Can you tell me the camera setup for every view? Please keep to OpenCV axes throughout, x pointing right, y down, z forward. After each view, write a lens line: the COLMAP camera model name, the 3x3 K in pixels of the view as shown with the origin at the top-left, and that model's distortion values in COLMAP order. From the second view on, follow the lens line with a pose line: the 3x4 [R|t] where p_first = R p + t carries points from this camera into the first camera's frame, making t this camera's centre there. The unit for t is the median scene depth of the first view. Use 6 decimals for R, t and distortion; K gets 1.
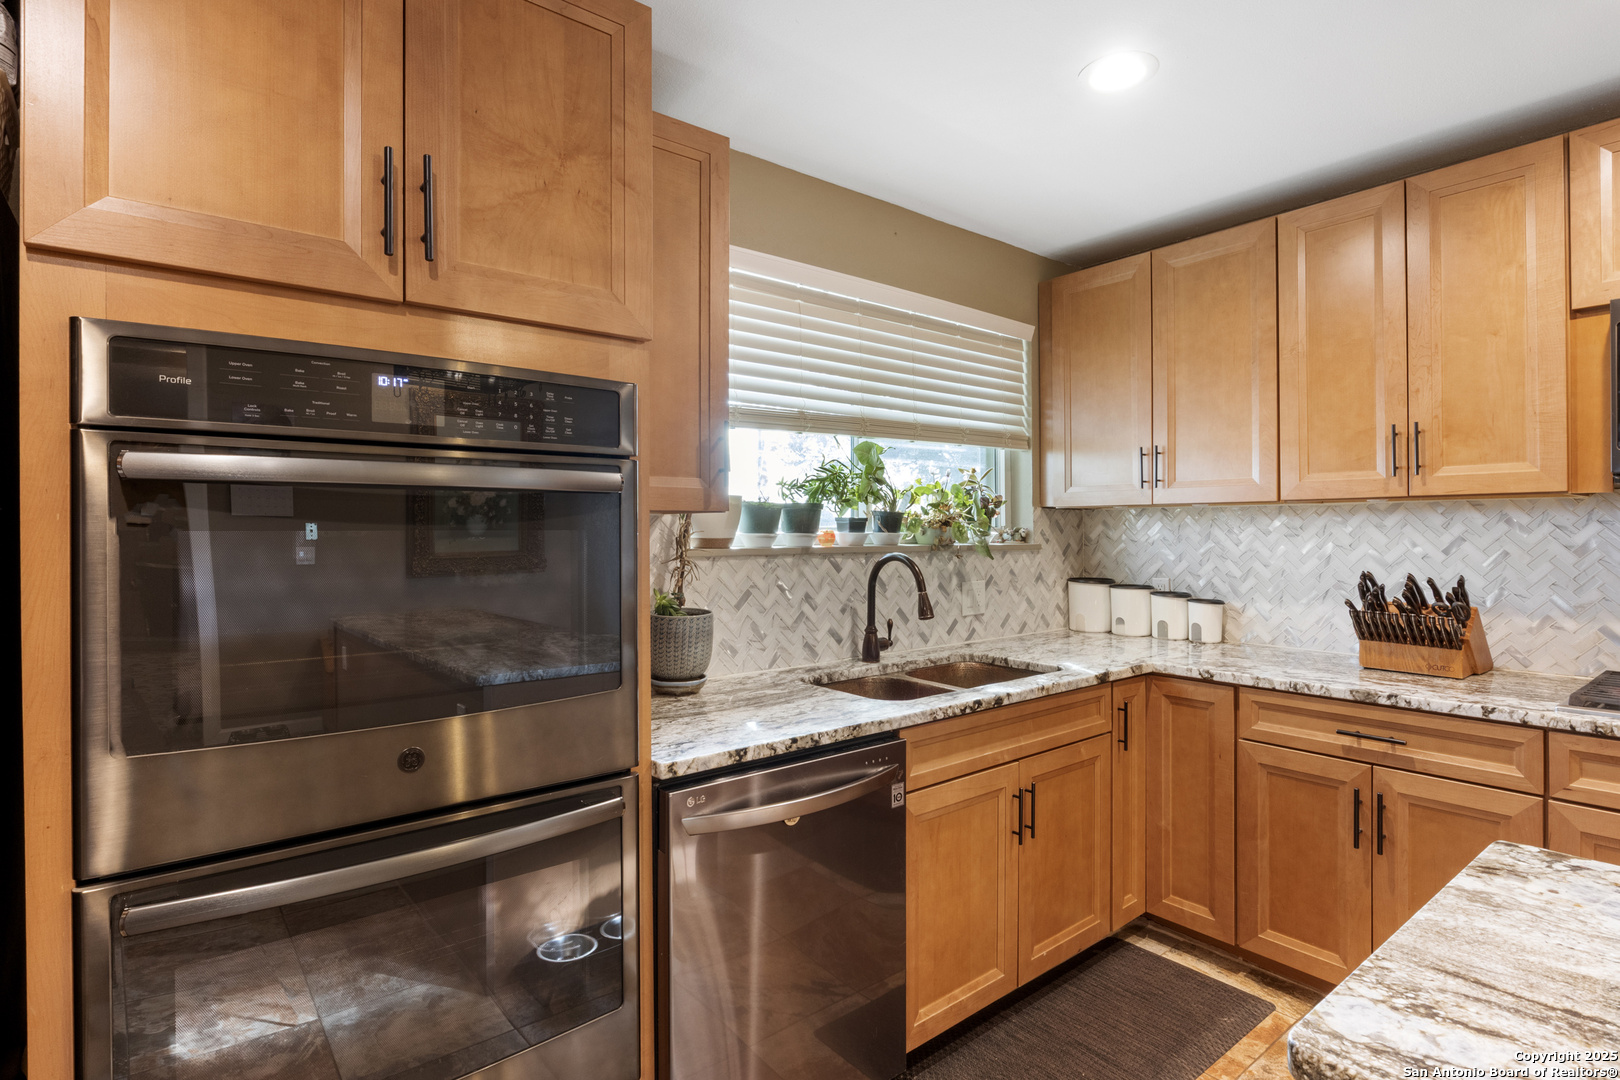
lens RADIAL K [[817.8, 0, 816.4], [0, 817.8, 533.1], [0, 0, 1]] dist [-0.006835, -0.000144]
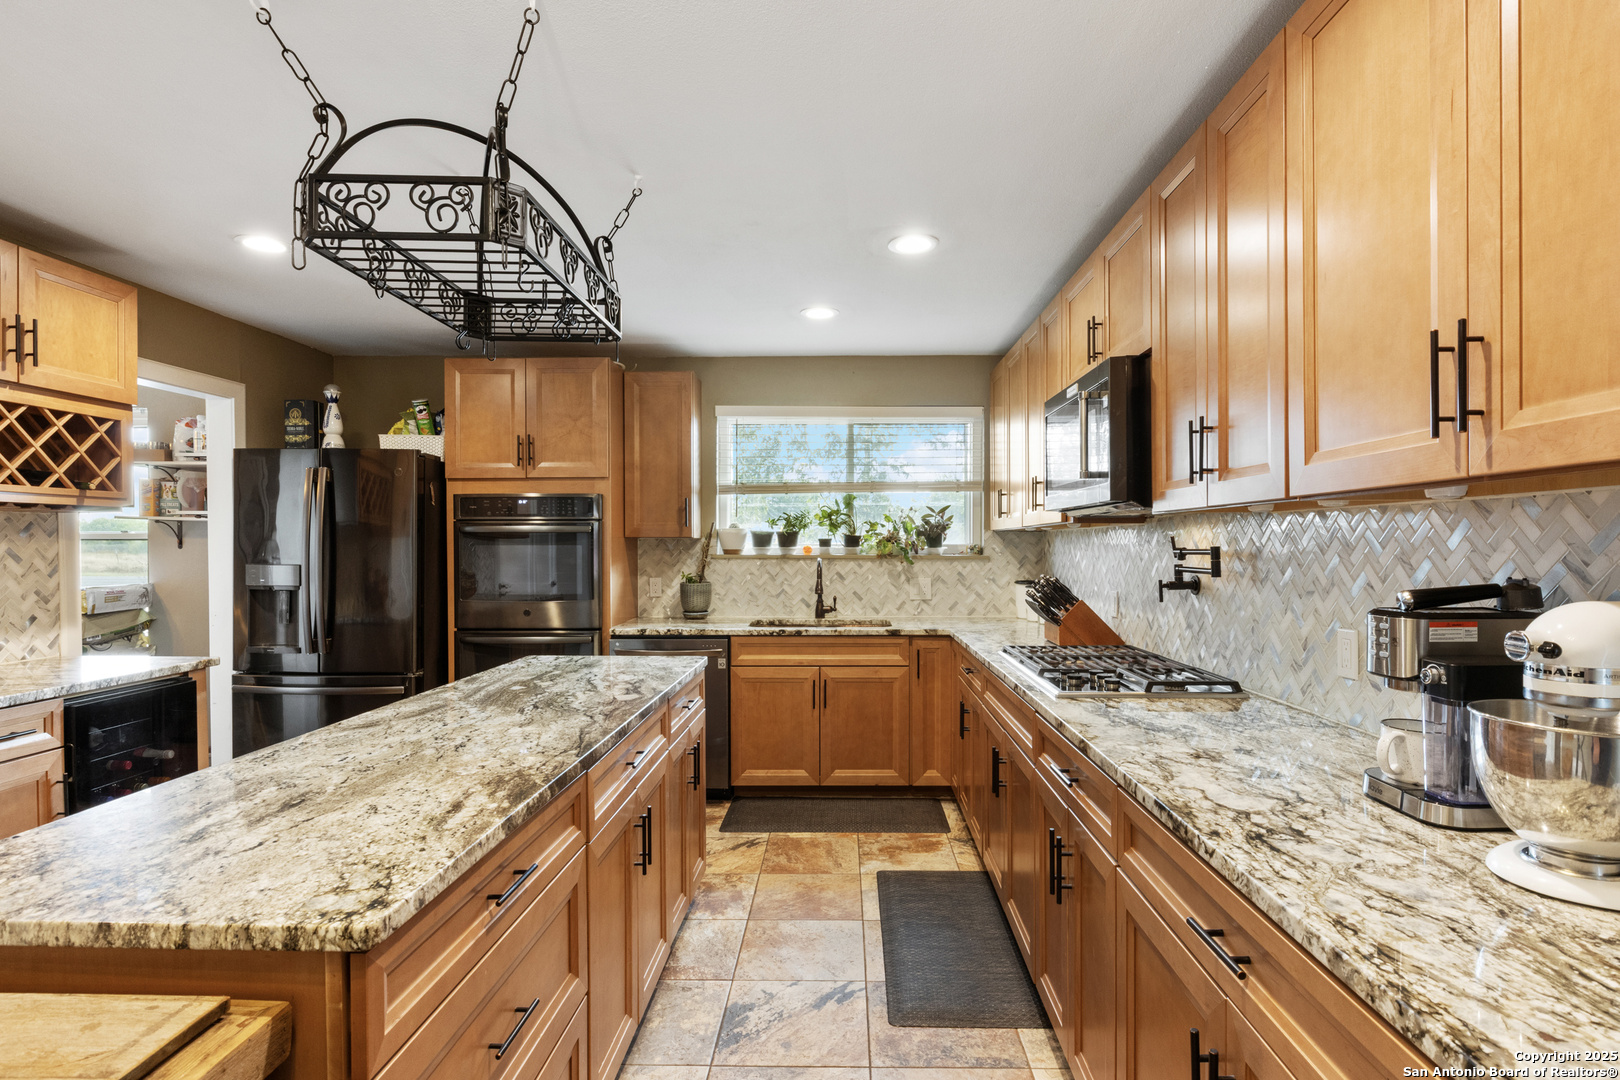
lens RADIAL K [[817.8, 0, 826.7], [0, 817.8, 559.8], [0, 0, 1]] dist [-0.006835, -0.000144]
pose [[0.767512, 0.015876, -0.640838, 1.235309], [-0.005364, 0.999817, 0.018345, -0.005644], [0.641013, -0.010642, 0.767457, -0.379906]]
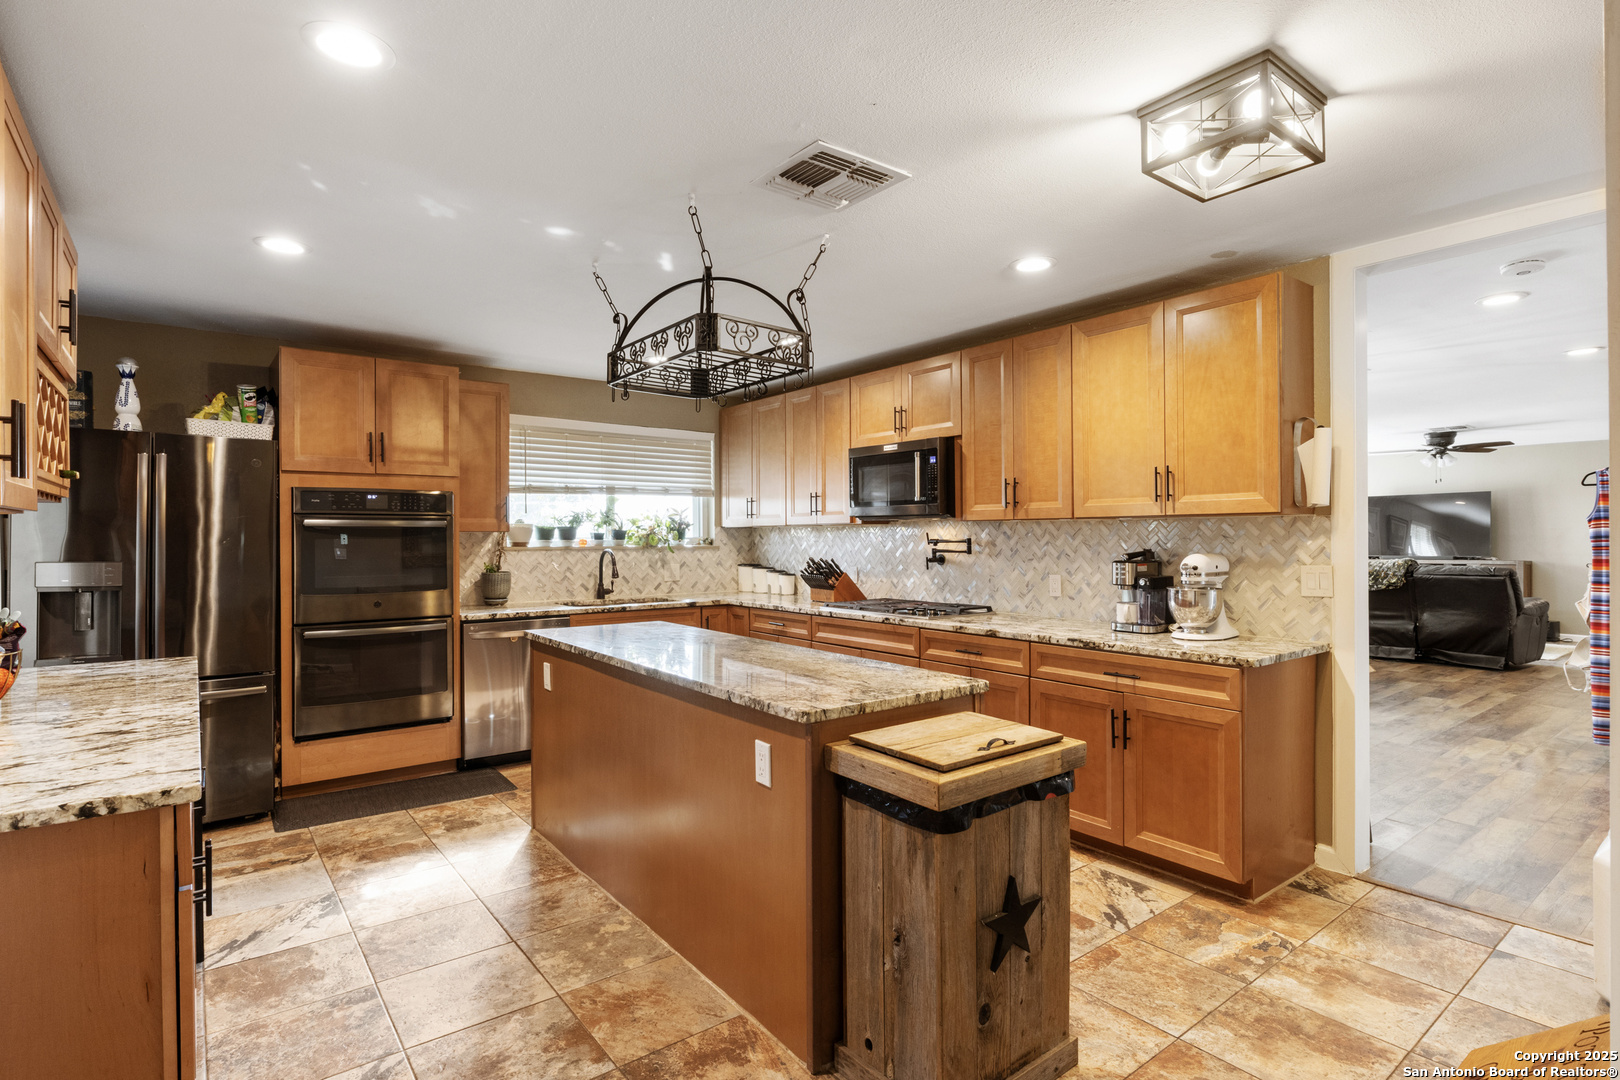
lens RADIAL K [[817.8, 0, 825.6], [0, 817.8, 543.8], [0, 0, 1]] dist [-0.006835, -0.000144]
pose [[0.999908, 0.002209, -0.013357, 0.691759], [-0.002148, 0.999987, 0.004589, -0.001401], [0.013367, -0.004560, 0.999900, -1.162974]]
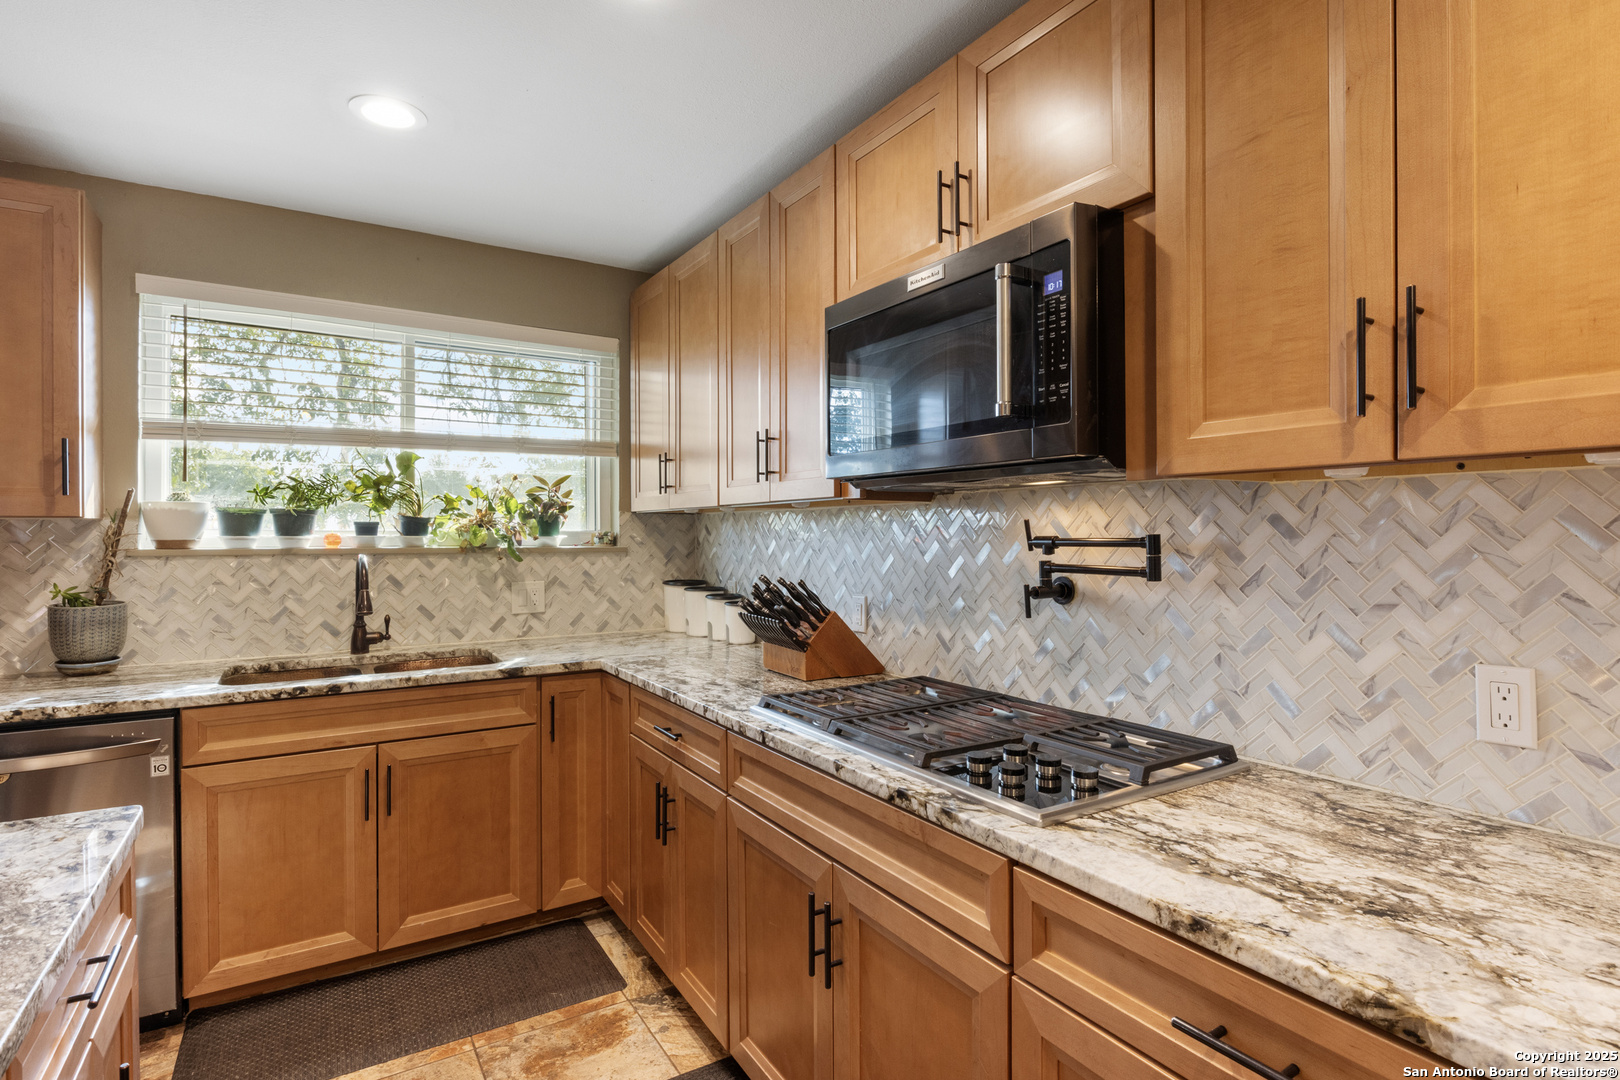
lens RADIAL K [[817.8, 0, 822.0], [0, 817.8, 536.7], [0, 0, 1]] dist [-0.006835, -0.000144]
pose [[0.993927, 0.005289, -0.109914, 0.800103], [-0.005068, 0.999985, 0.002295, -0.004594], [0.109924, -0.001724, 0.993938, -0.018302]]
